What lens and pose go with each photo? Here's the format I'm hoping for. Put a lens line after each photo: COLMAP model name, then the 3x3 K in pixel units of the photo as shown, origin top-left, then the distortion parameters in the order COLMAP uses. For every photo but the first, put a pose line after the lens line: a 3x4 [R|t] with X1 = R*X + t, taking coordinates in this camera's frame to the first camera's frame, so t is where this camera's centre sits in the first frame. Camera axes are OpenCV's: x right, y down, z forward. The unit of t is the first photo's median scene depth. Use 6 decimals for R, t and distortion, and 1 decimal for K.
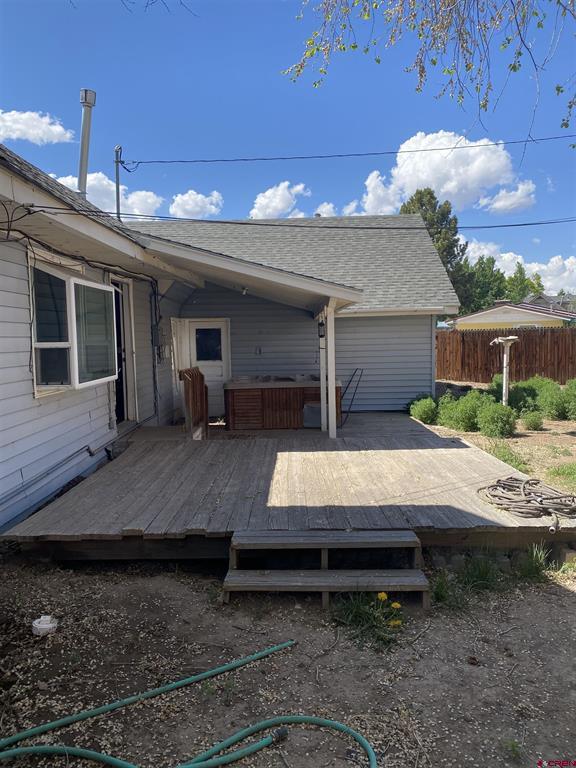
lens RADIAL K [[594.3, 0, 287.0], [0, 594.3, 381.9], [0, 0, 1]] dist [0.089041, -0.166084]
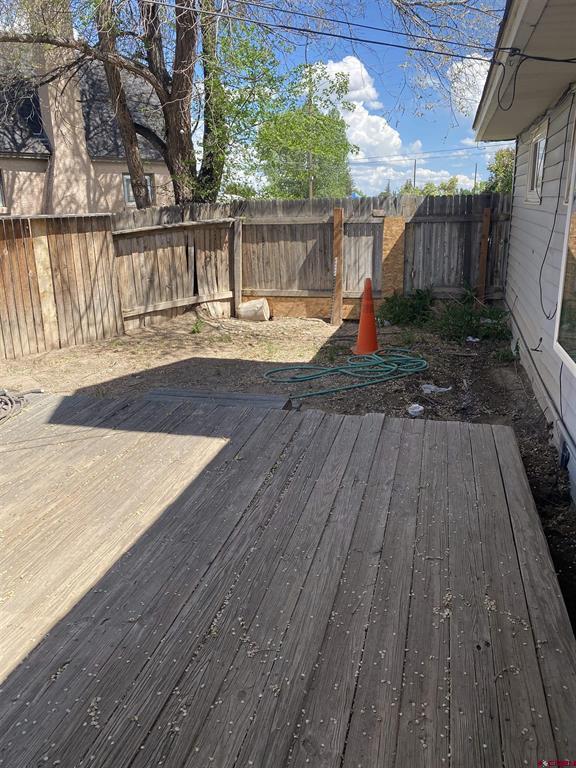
lens RADIAL K [[594.3, 0, 287.0], [0, 594.3, 381.9], [0, 0, 1]] dist [0.089041, -0.166084]
pose [[-0.969576, -0.031103, 0.242806, -0.312698], [0.055899, 0.937556, 0.343314, -0.151525], [-0.238323, 0.346442, -0.907293, 1.714365]]
